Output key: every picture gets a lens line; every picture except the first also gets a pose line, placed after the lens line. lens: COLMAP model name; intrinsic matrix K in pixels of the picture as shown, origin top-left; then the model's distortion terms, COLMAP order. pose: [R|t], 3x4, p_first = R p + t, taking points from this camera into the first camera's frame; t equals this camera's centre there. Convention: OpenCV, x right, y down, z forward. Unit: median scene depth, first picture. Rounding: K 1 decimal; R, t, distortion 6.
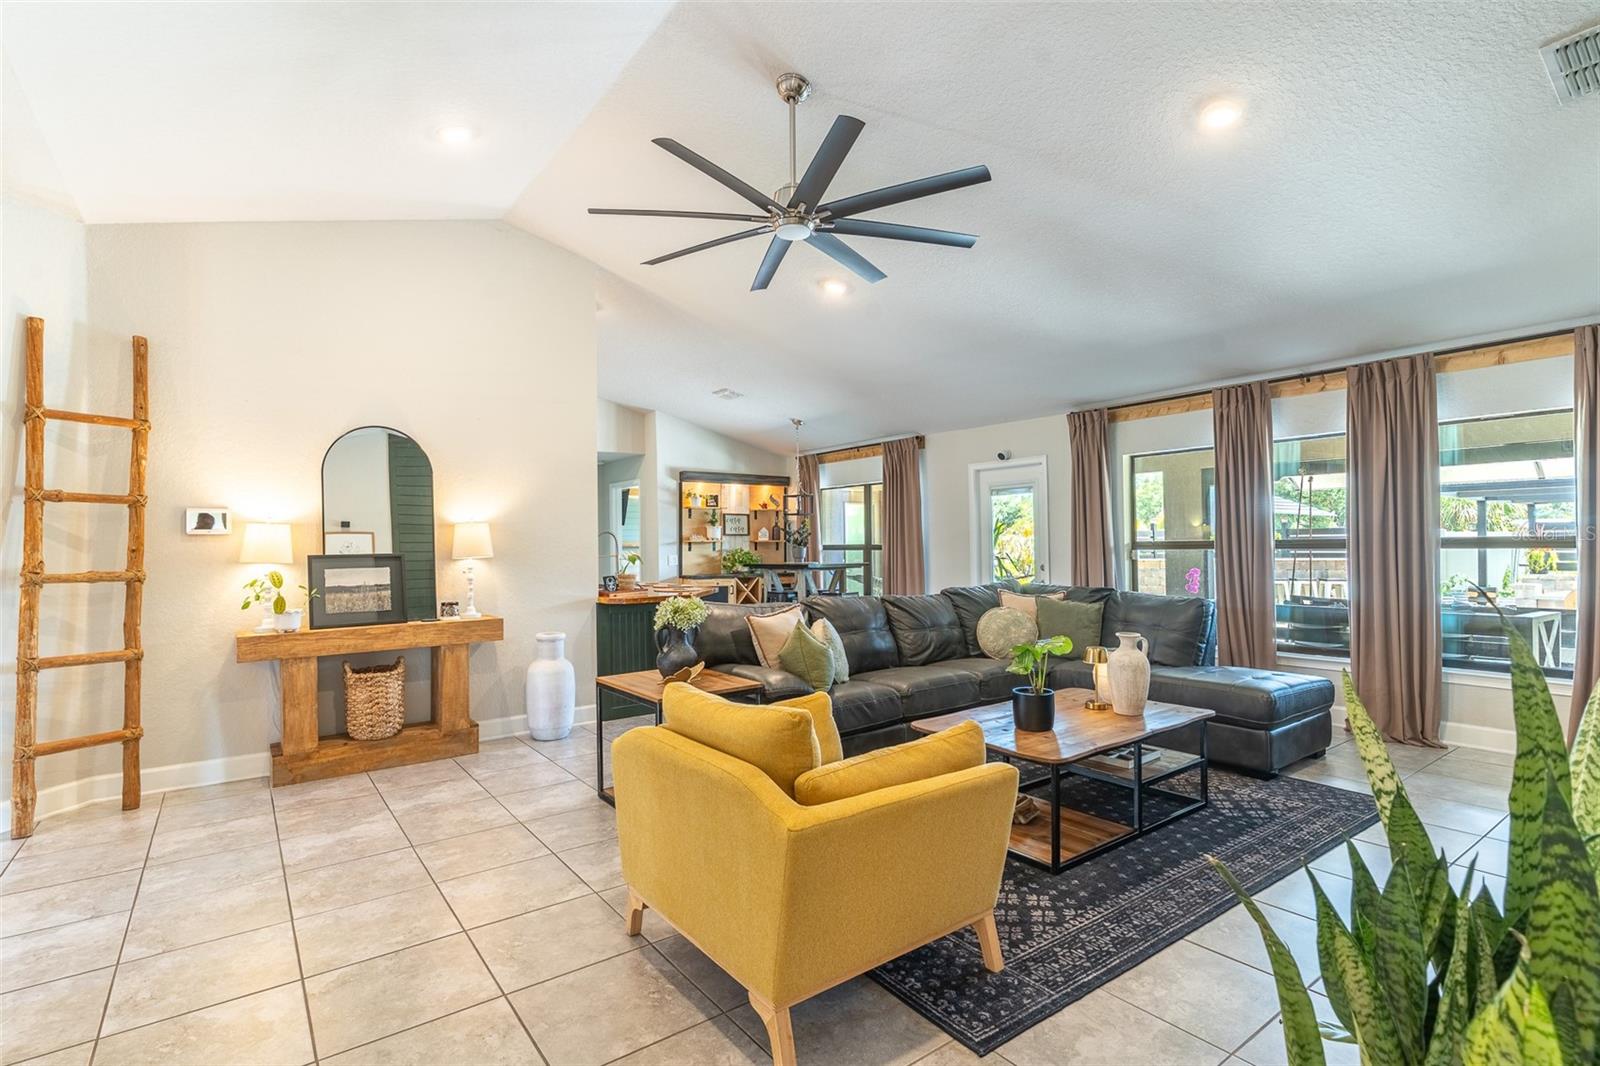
lens RADIAL K [[770.7, 0, 788.1], [0, 770.7, 533.4], [0, 0, 1]] dist [0.003861, -0.003614]
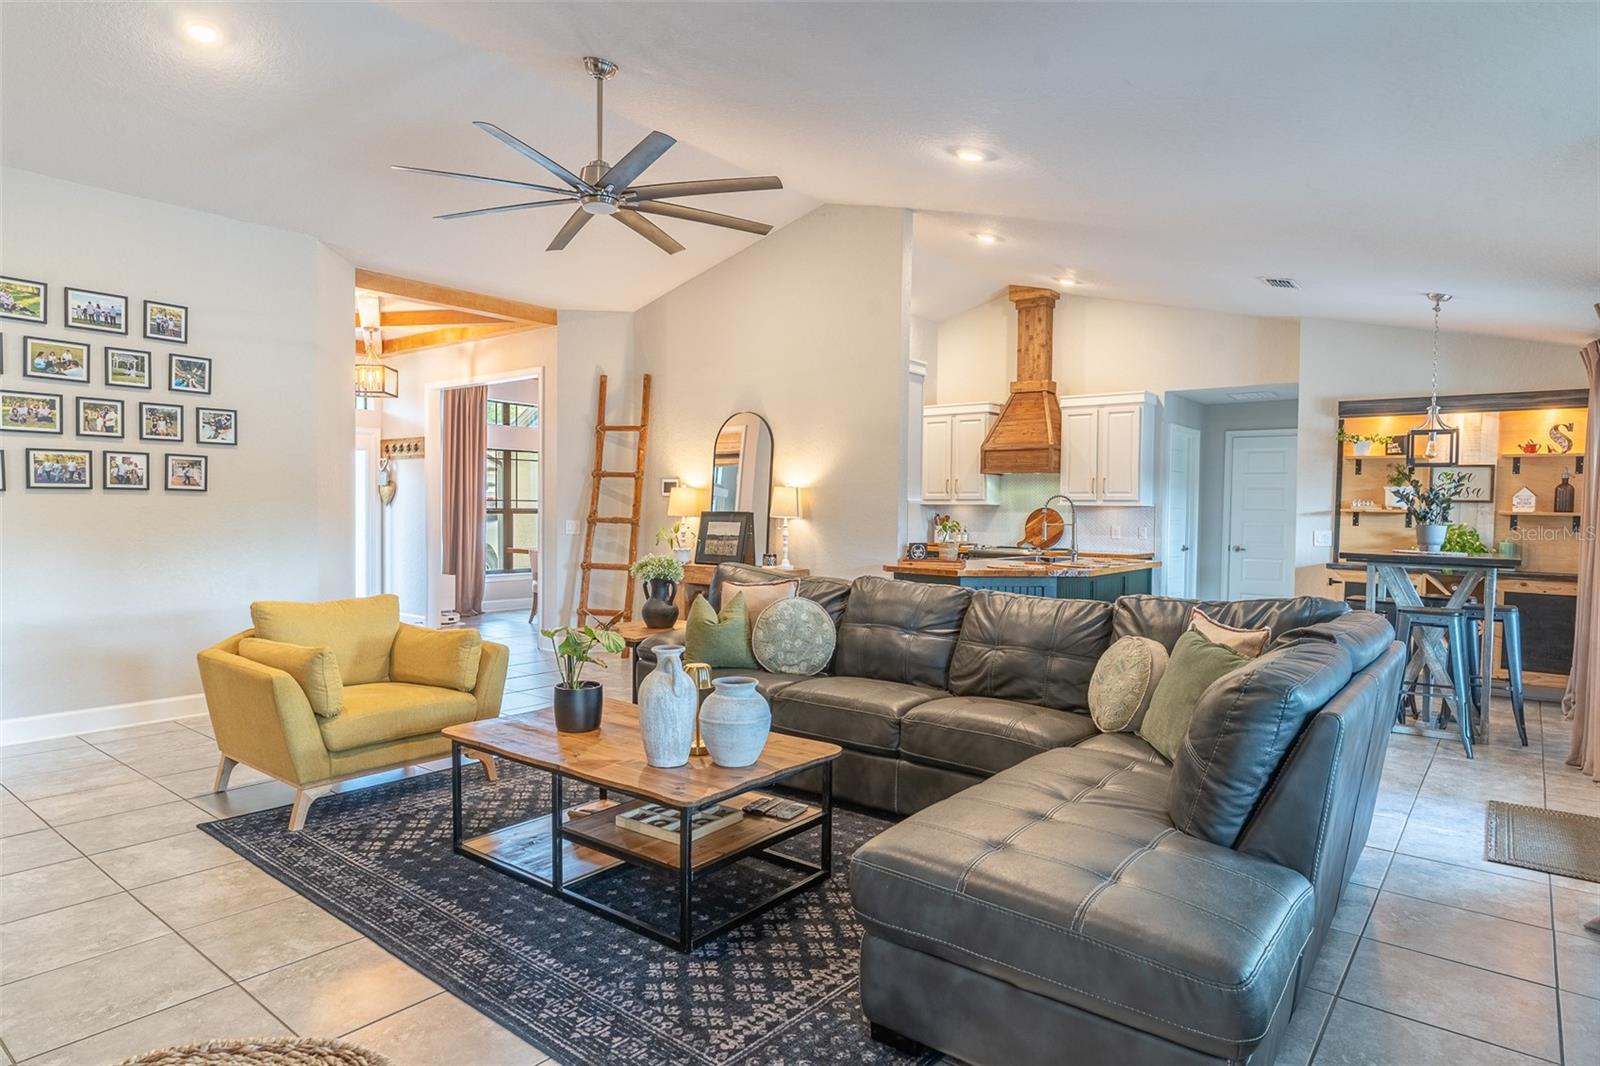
lens RADIAL K [[910.3, 0, 792.2], [0, 910.3, 538.2], [0, 0, 1]] dist [-0.006299, 0.001441]
pose [[0.259441, 0.048202, -0.964555, 0.514770], [-0.003927, 0.998798, 0.048857, -0.001993], [0.965751, -0.008888, 0.259318, 0.374717]]
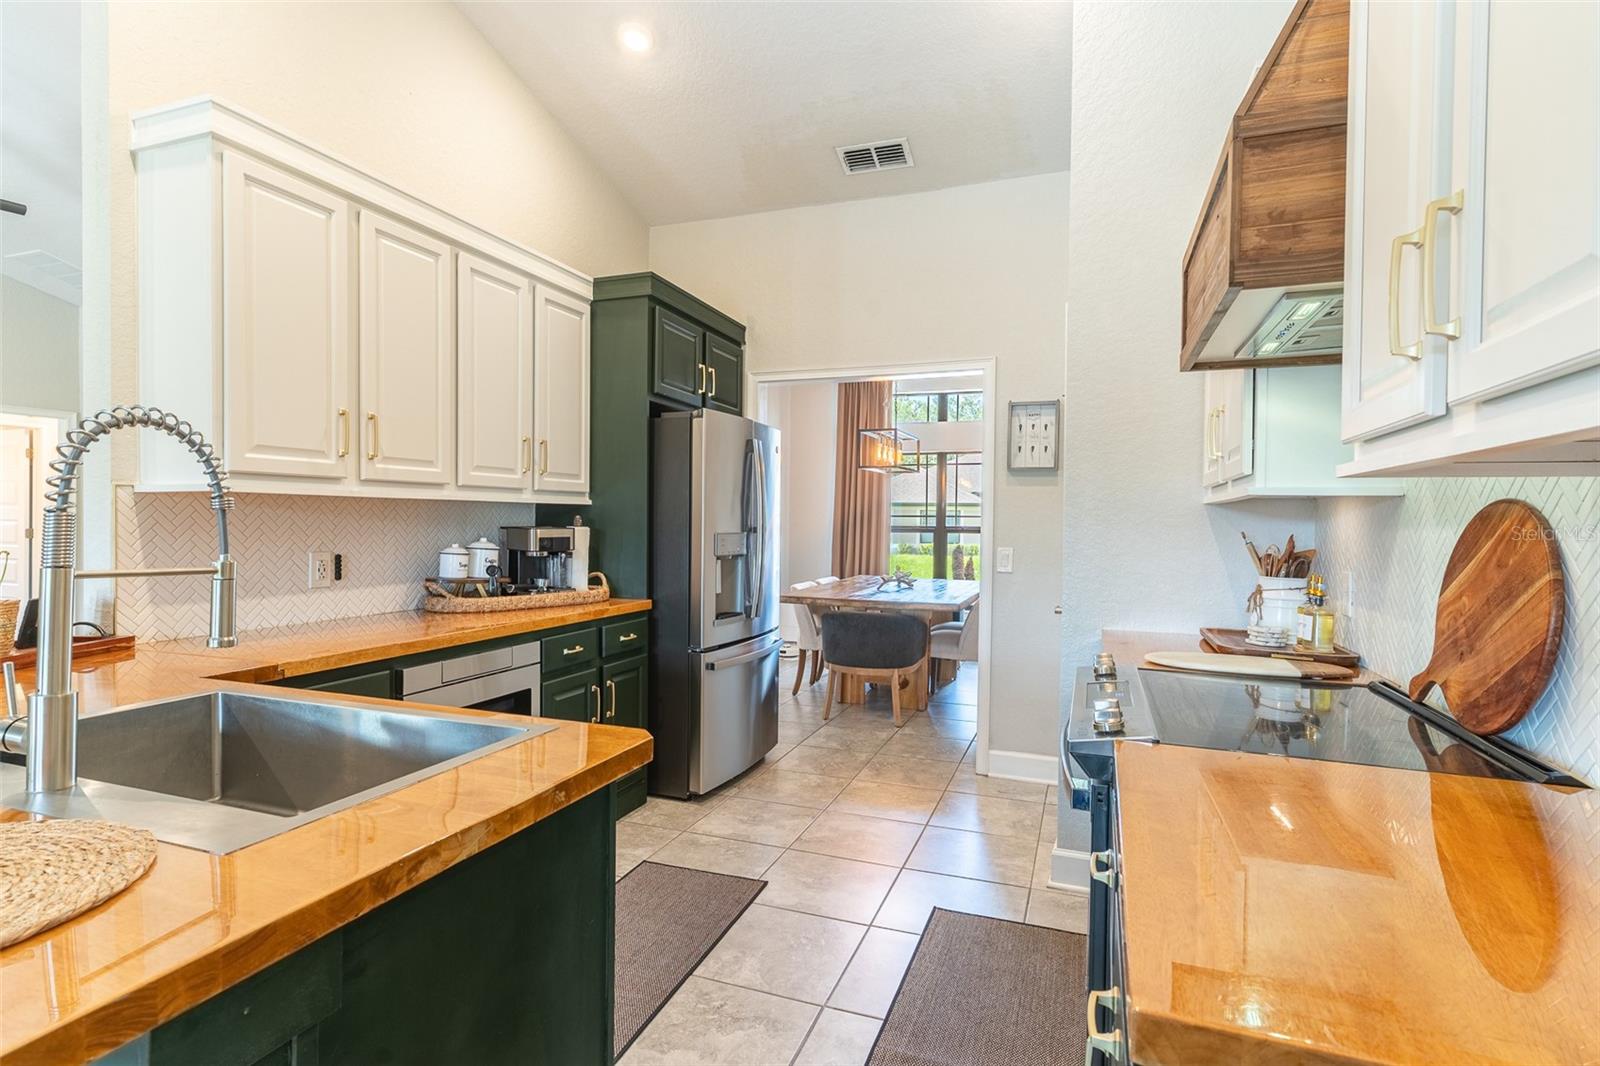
lens RADIAL K [[791.3, 0, 799.5], [0, 791.3, 531.4], [0, 0, 1]] dist [0.002564, 0.000002]
pose [[-0.838819, 0.010927, -0.544301, -0.211759], [0.007238, 0.999934, 0.008920, 0.016823], [0.544362, 0.003543, -0.838843, 0.974864]]
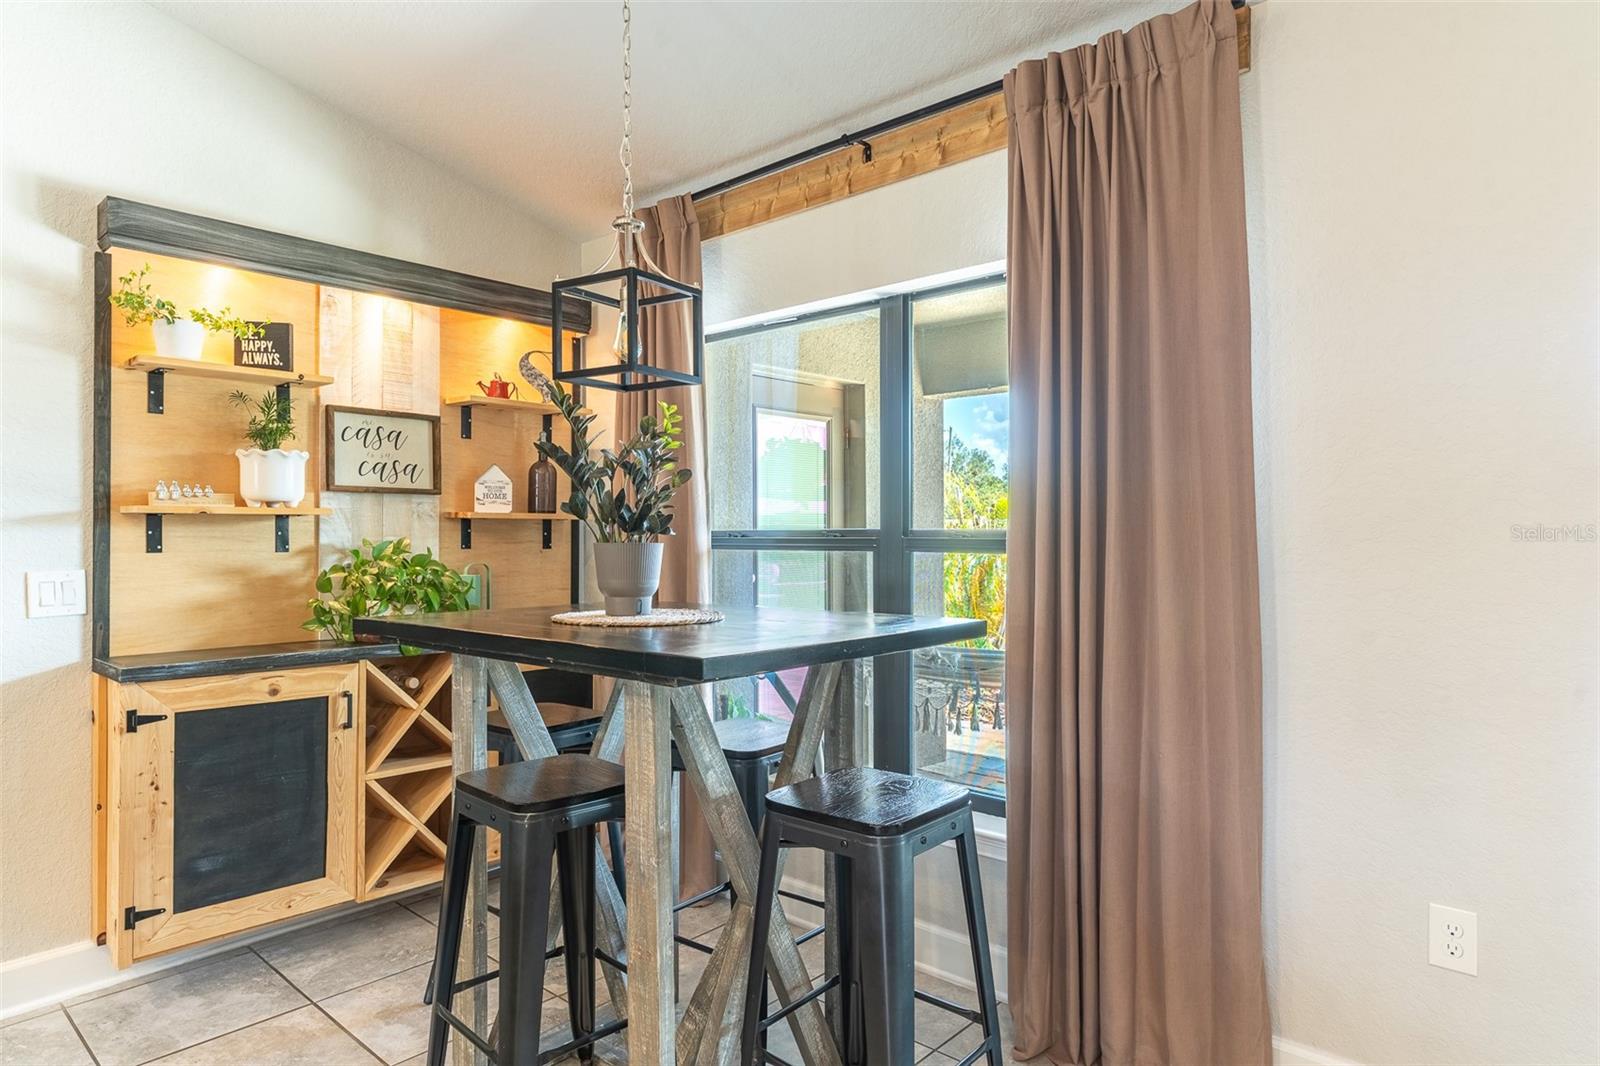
lens RADIAL K [[936.8, 0, 793.8], [0, 936.8, 527.0], [0, 0, 1]] dist [-0.017447, -0.000871]
pose [[0.978482, 0.007737, 0.206189, 0.005150], [-0.009336, 0.999933, 0.006784, 0.012387], [-0.206123, -0.008563, 0.978489, 0.730637]]
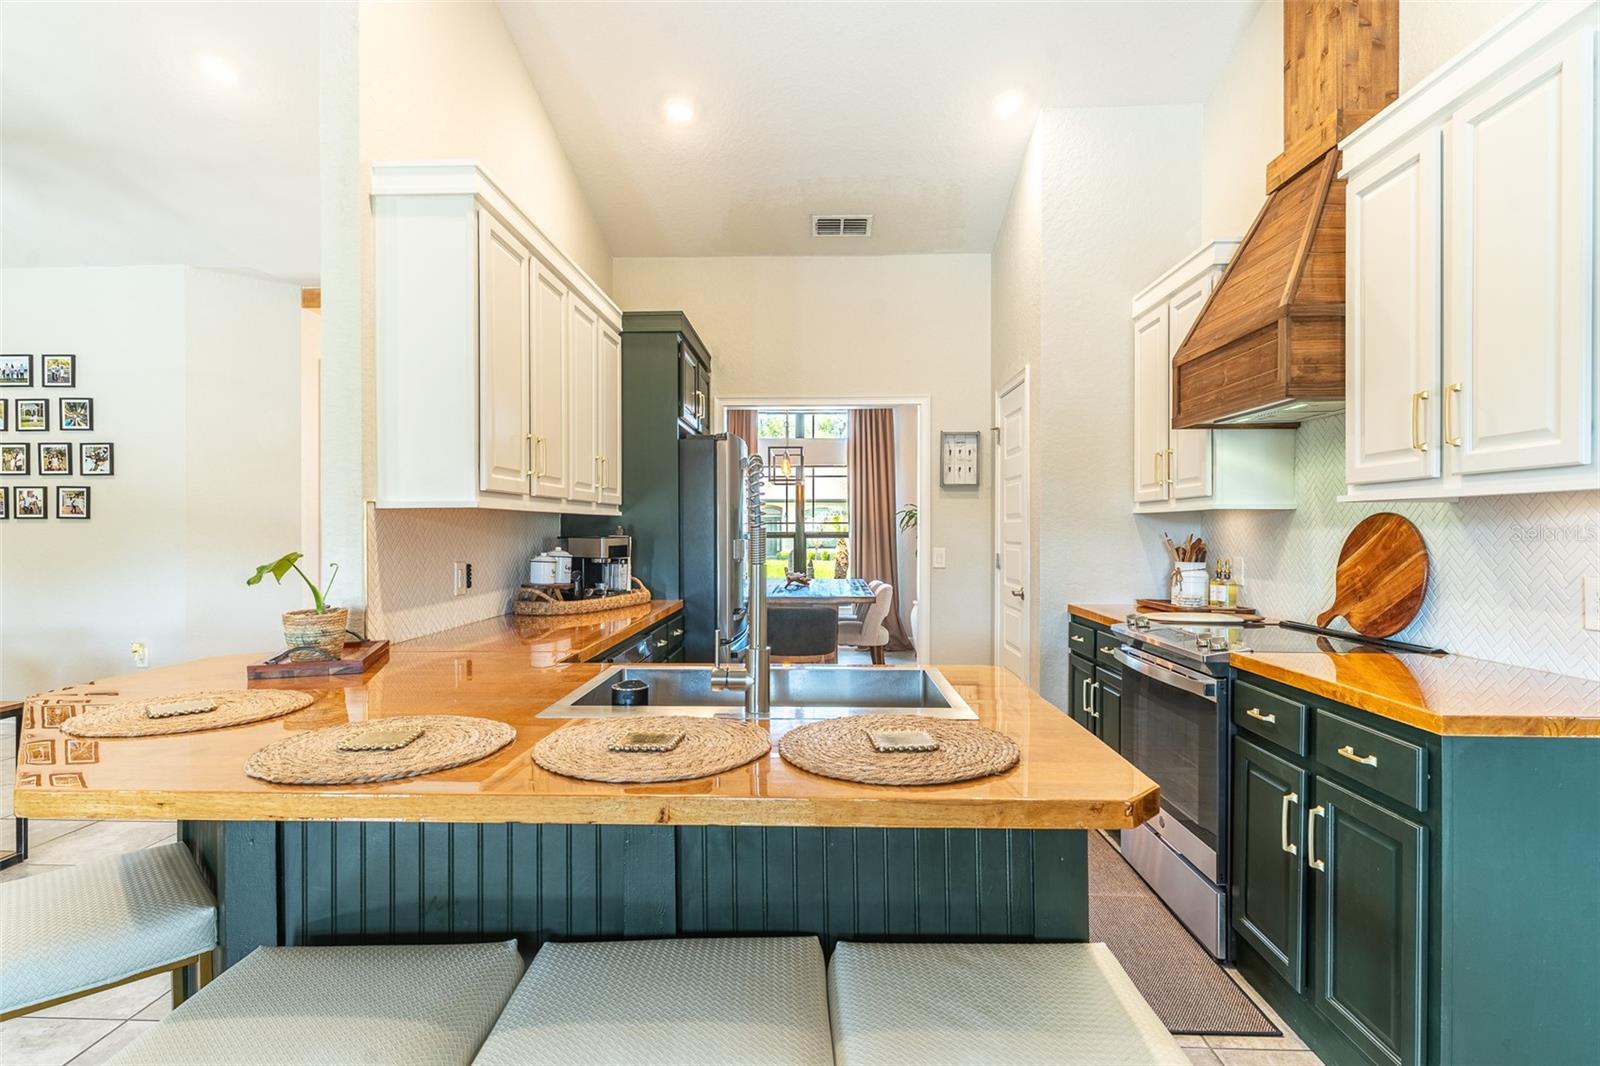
lens RADIAL K [[791.3, 0, 801.0], [0, 791.3, 528.1], [0, 0, 1]] dist [0.002564, 0.000002]
pose [[-0.621585, 0.012671, -0.783244, -0.053001], [0.018984, 0.999819, 0.001108, 0.014285], [0.783117, -0.014181, -0.621713, 0.933428]]
